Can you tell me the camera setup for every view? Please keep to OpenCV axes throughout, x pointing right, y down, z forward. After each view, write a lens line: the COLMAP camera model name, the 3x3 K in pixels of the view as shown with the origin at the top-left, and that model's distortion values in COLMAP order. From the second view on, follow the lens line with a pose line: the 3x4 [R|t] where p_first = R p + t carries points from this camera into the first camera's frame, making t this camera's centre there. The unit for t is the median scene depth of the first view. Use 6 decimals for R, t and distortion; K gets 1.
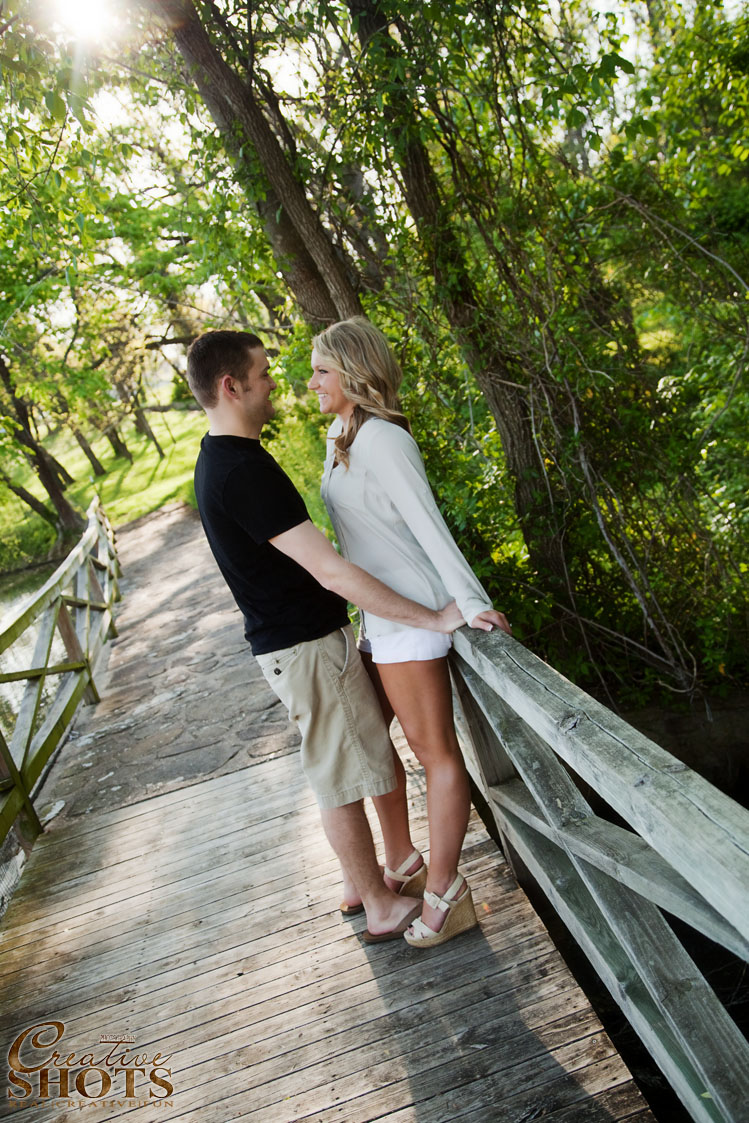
lens RADIAL K [[1075.9, 0, 374.5], [0, 1075.9, 561.5], [0, 0, 1]] dist [0.003277, 0.009008]
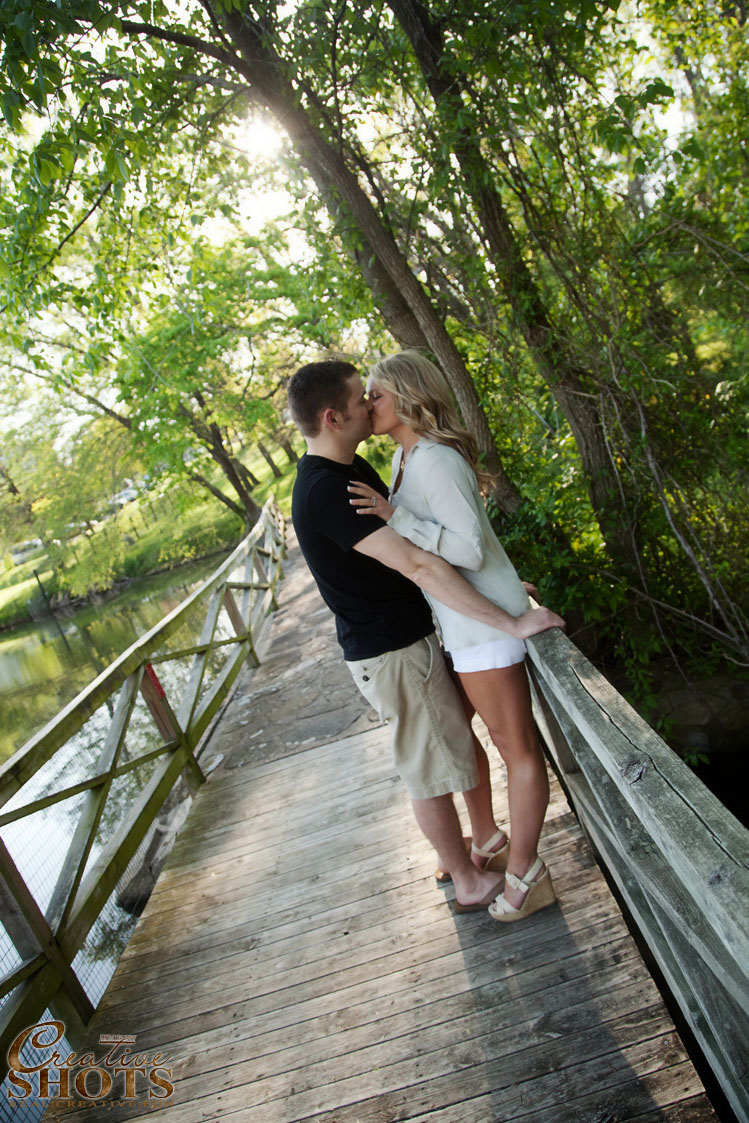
lens RADIAL K [[830.6, 0, 374.5], [0, 830.6, 561.5], [0, 0, 1]] dist [-0.102111, 0.063197]
pose [[0.989768, -0.030798, -0.139323, 0.025701], [0.034909, 0.999021, 0.027161, -0.021653], [0.138350, -0.031747, 0.989874, 0.113884]]
